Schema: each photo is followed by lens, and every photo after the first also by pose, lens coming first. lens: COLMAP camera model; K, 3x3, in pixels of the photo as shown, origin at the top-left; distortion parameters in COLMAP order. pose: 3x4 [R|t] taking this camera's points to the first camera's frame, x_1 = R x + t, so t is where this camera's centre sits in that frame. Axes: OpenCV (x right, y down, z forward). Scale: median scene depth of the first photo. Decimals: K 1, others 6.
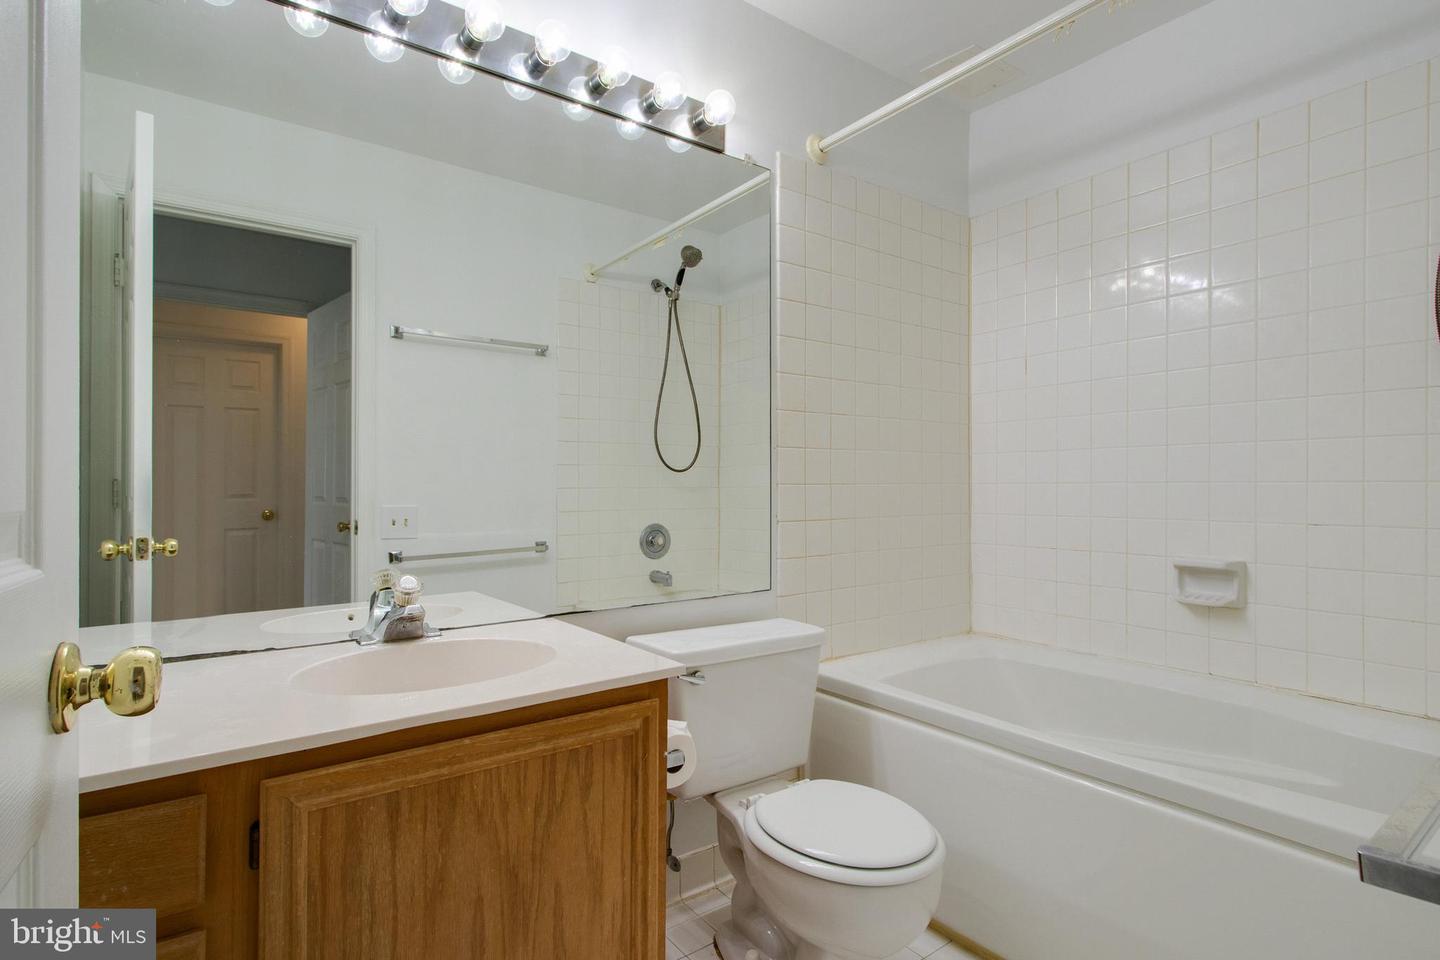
lens RADIAL K [[700.1, 0, 706.1], [0, 700.1, 480.0], [0, 0, 1]] dist [0.006099, -0.005329]
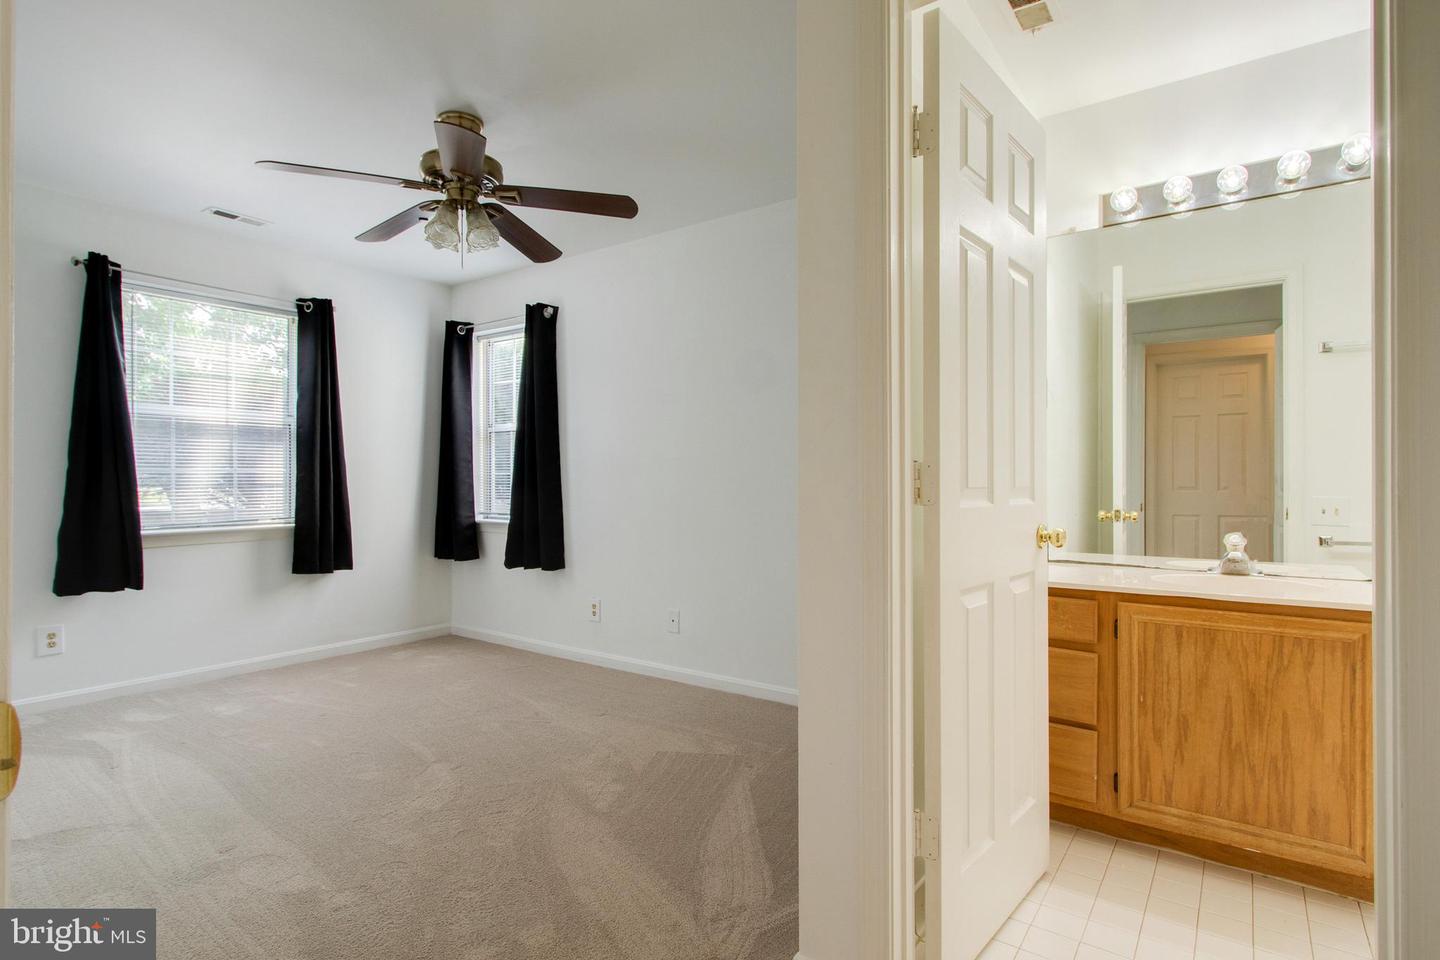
lens RADIAL K [[700.1, 0, 706.1], [0, 700.1, 480.0], [0, 0, 1]] dist [0.006099, -0.005329]
pose [[0.279215, 0.001738, -0.960227, 1.042484], [0.007869, 0.999961, 0.004098, -0.011564], [0.960196, -0.008700, 0.279190, -0.839171]]
